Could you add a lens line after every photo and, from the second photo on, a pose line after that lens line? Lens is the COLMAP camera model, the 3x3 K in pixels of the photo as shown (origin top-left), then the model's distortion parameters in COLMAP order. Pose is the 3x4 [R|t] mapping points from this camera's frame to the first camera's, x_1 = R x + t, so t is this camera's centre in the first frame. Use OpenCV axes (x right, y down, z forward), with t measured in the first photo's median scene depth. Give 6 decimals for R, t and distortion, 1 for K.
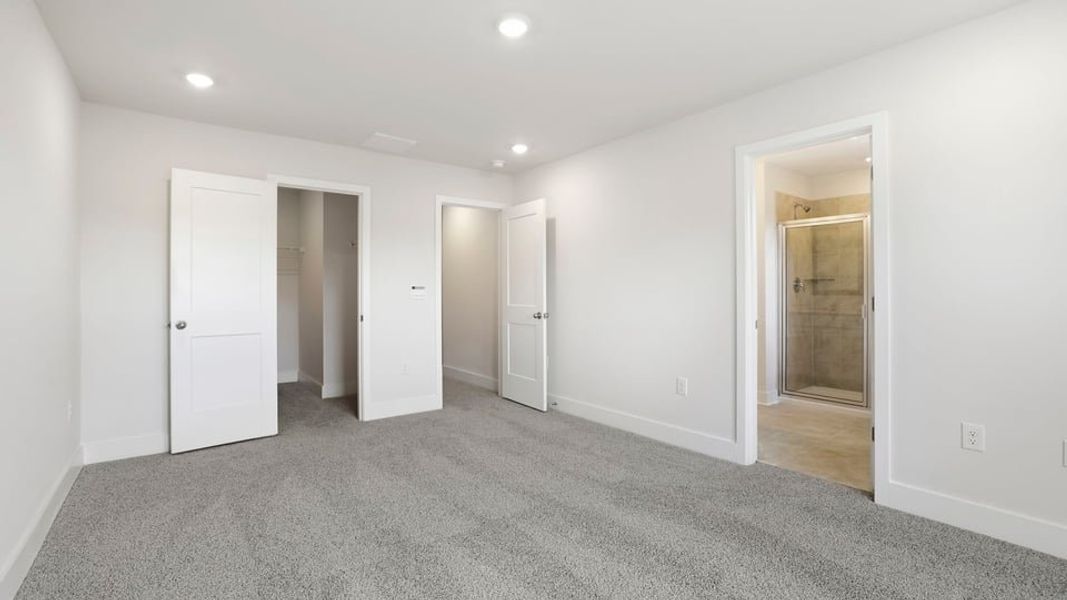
lens RADIAL K [[471.3, 0, 530.9], [0, 471.3, 294.9], [0, 0, 1]] dist [-0.030232, 0.002853]
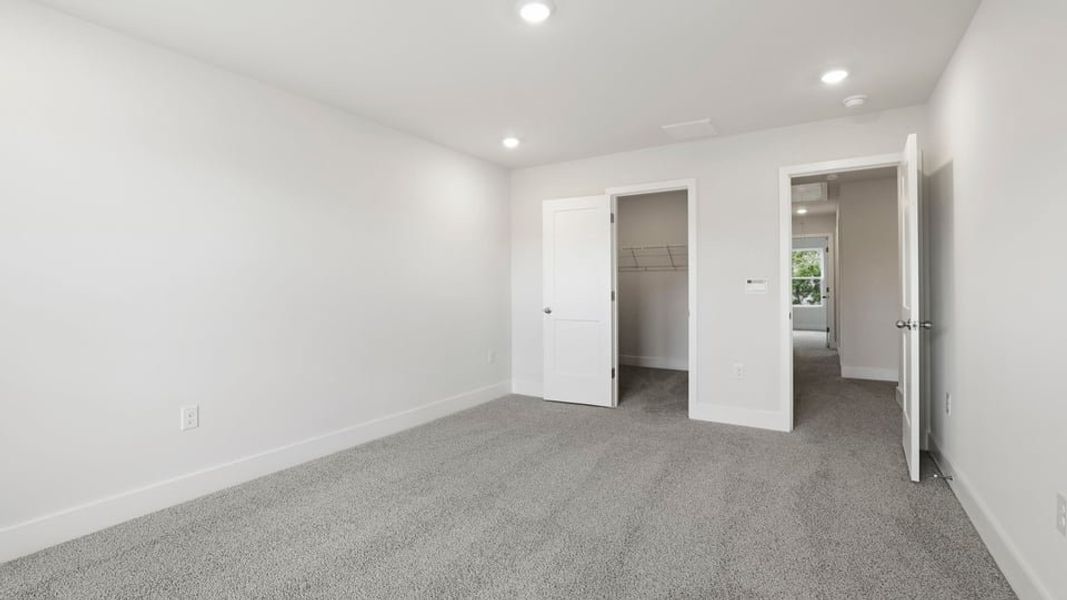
lens RADIAL K [[471.3, 0, 532.1], [0, 471.3, 295.4], [0, 0, 1]] dist [-0.030232, 0.002853]
pose [[0.353352, 0.017062, -0.935335, 0.425400], [0.000039, 0.999833, 0.018253, -0.005612], [0.935491, -0.006486, 0.353292, 0.327962]]
